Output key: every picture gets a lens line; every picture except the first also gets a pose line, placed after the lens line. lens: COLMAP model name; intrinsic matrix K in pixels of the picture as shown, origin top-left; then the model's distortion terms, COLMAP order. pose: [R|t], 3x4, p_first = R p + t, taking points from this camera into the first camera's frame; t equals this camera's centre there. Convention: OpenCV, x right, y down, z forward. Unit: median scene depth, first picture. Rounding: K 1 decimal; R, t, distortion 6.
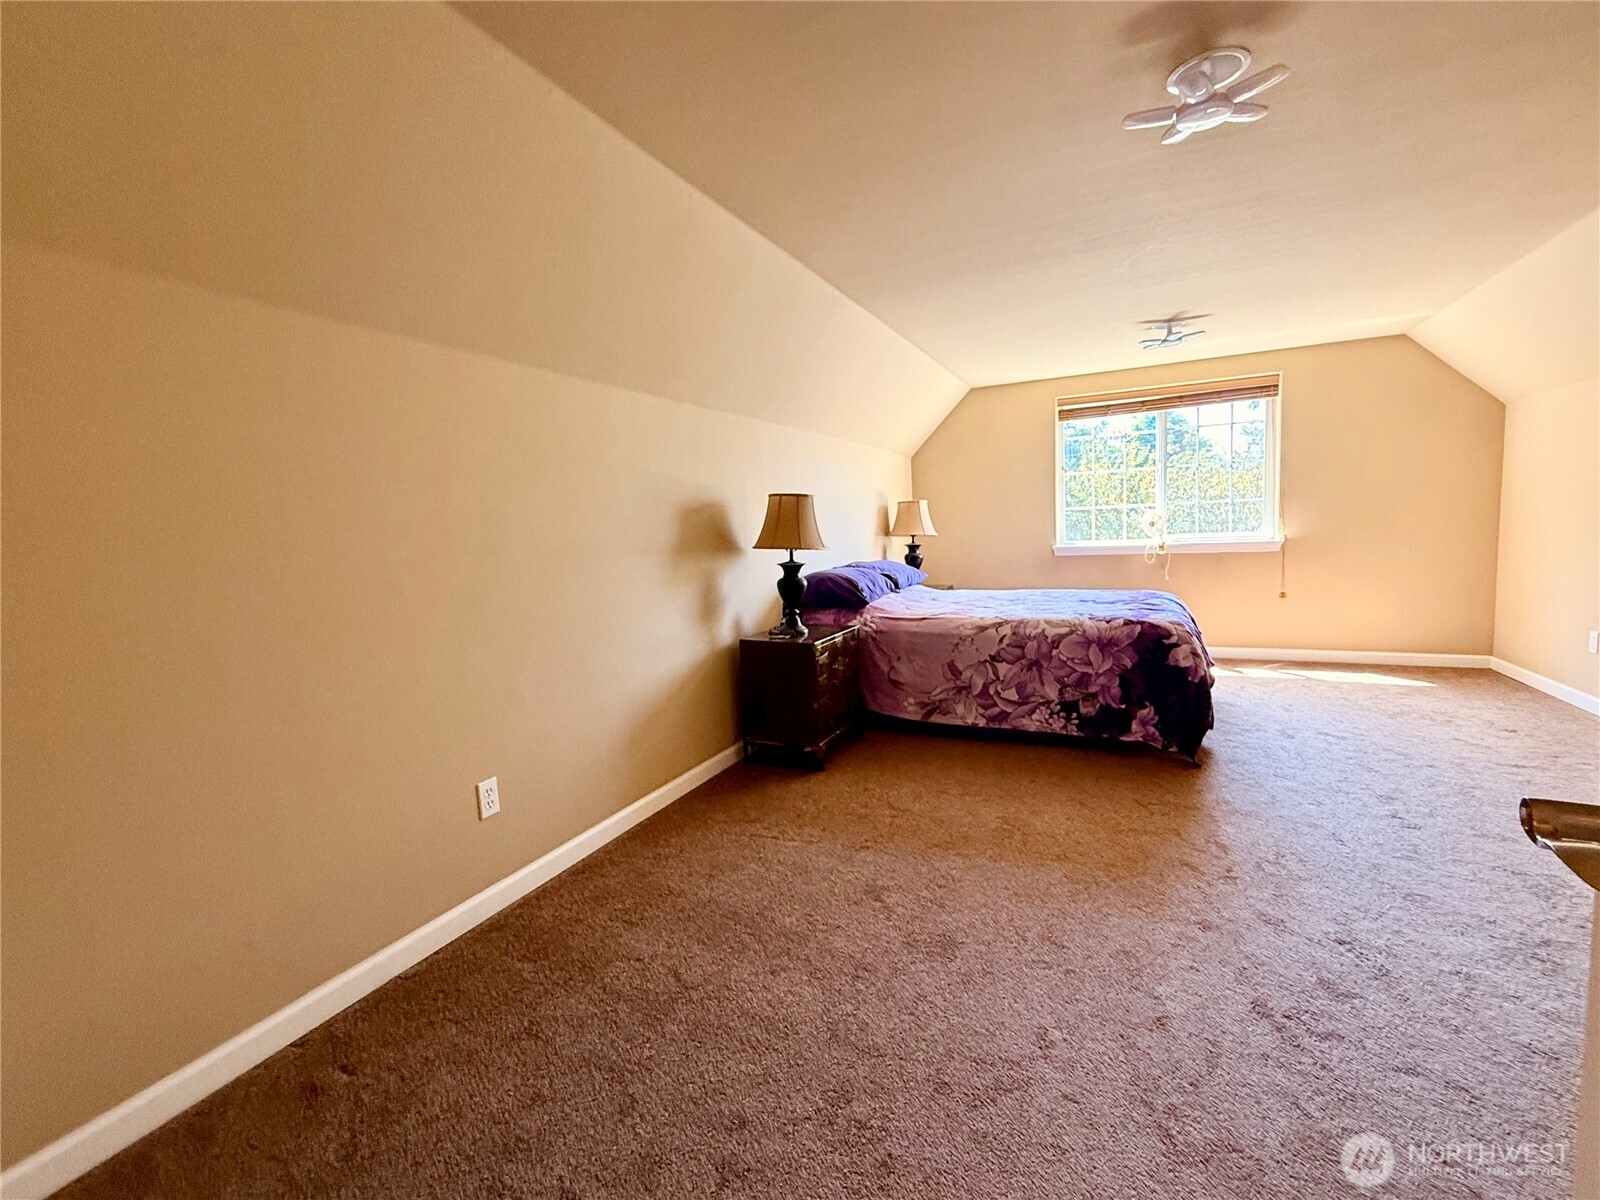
lens RADIAL K [[704.7, 0, 795.1], [0, 704.7, 600.1], [0, 0, 1]] dist [-0.000093, -0.000153]
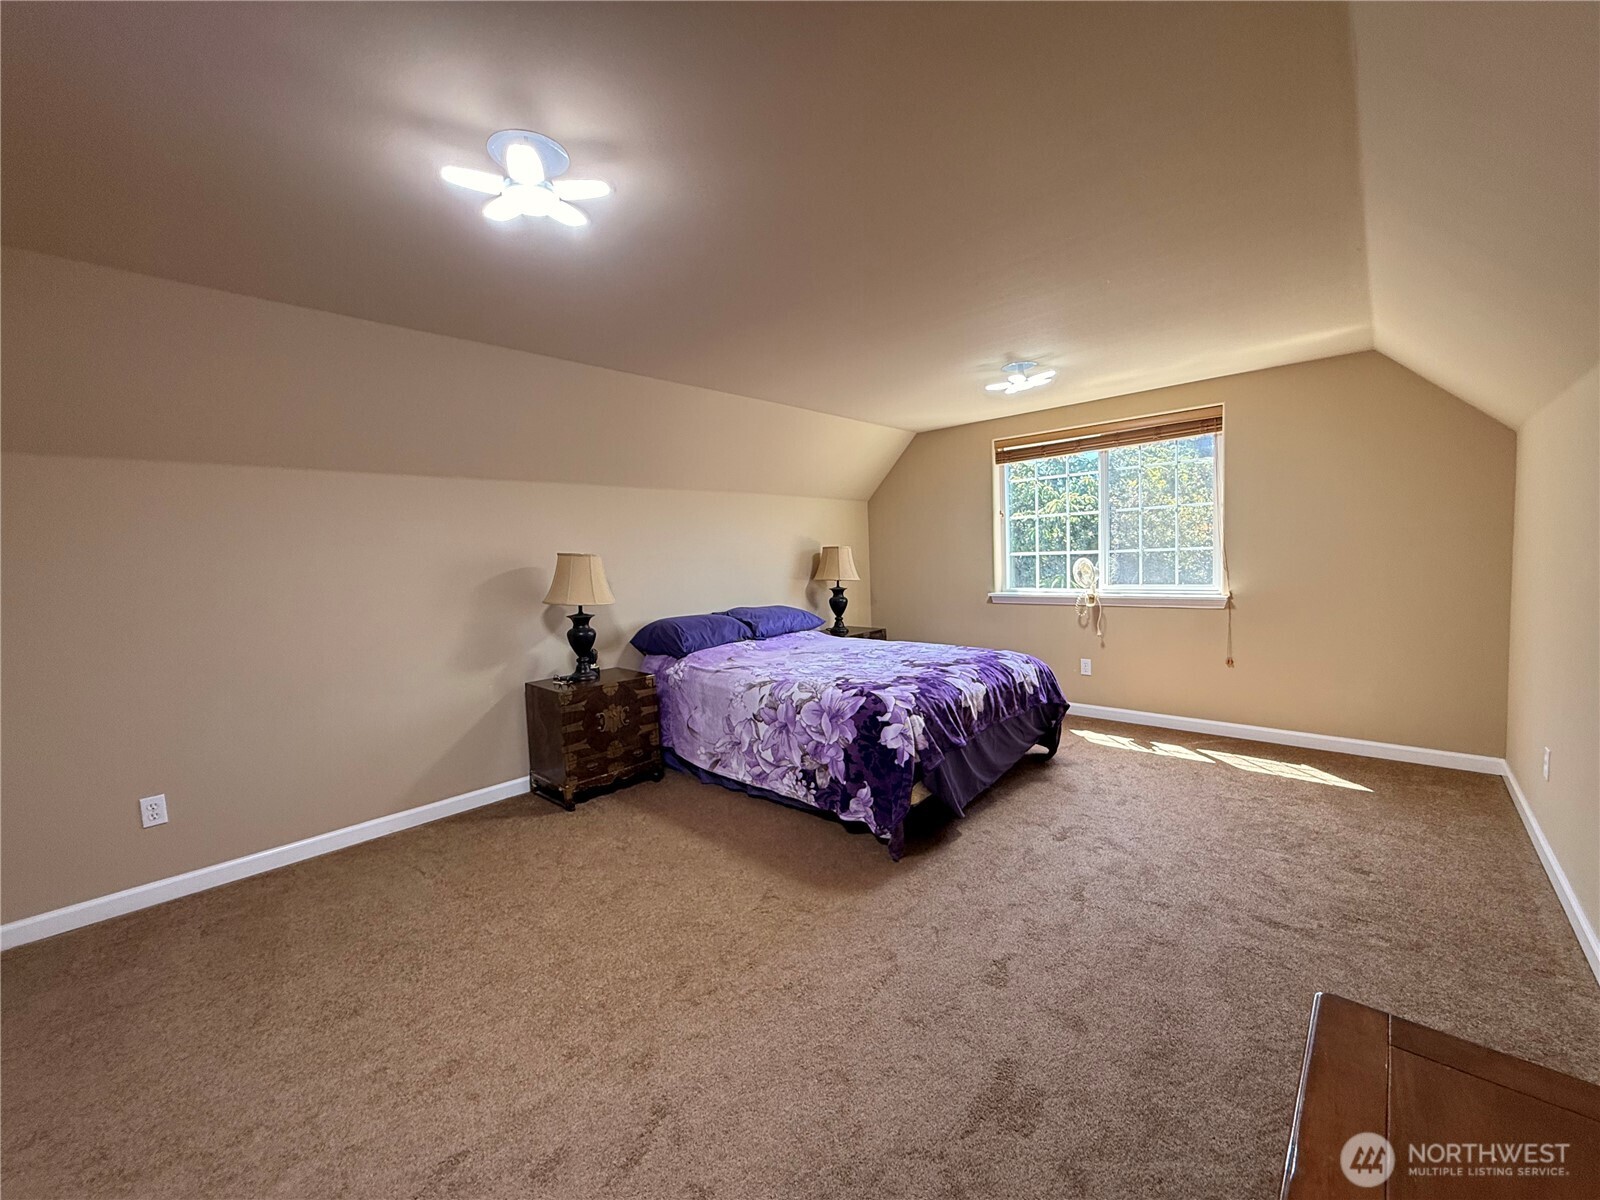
lens RADIAL K [[636.2, 0, 795.0], [0, 636.2, 601.0], [0, 0, 1]] dist [-0.001573, -0.000013]
pose [[0.955573, 0.030440, -0.293178, 0.603699], [-0.035918, 0.999266, -0.013318, -0.073354], [0.292558, 0.023257, 0.955965, 0.151506]]
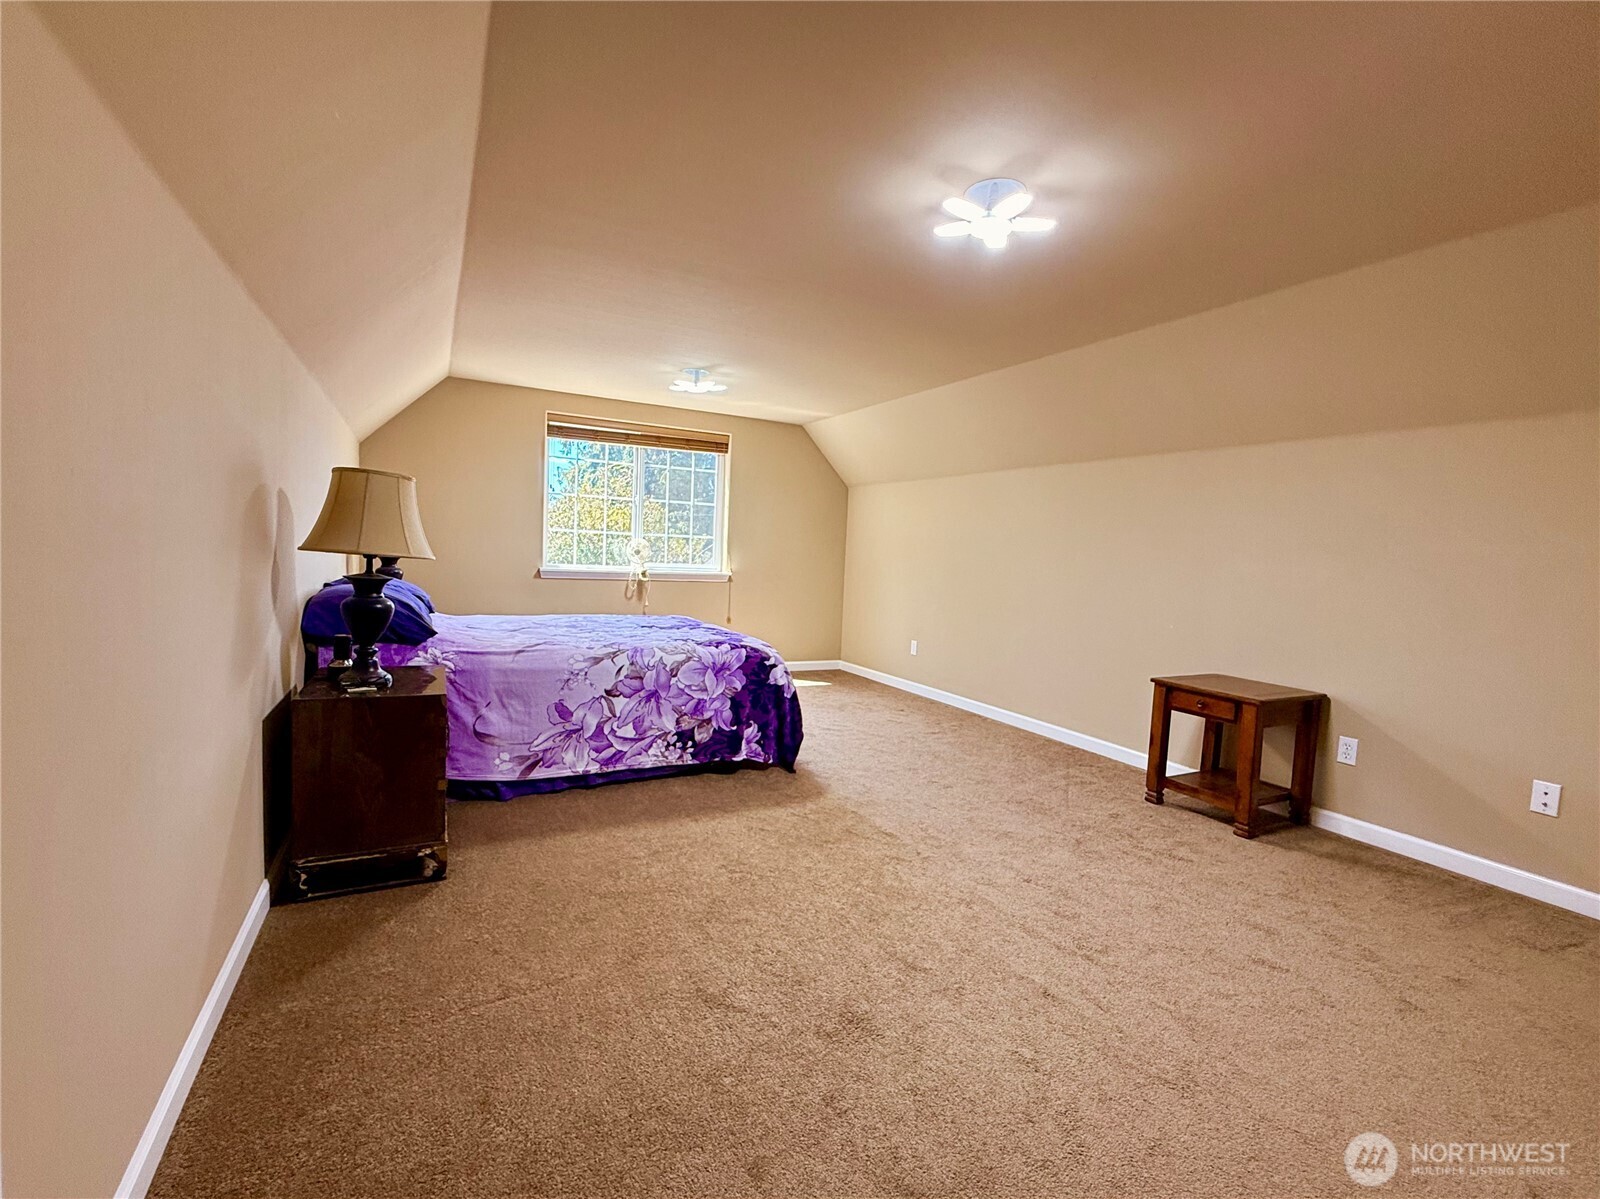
lens RADIAL K [[704.7, 0, 795.1], [0, 704.7, 599.6], [0, 0, 1]] dist [-0.000093, -0.000153]
pose [[0.595586, 0.016172, 0.803129, -0.298363], [0.010588, 0.999552, -0.027979, -0.007670], [-0.803222, 0.025167, 0.595149, 0.286047]]
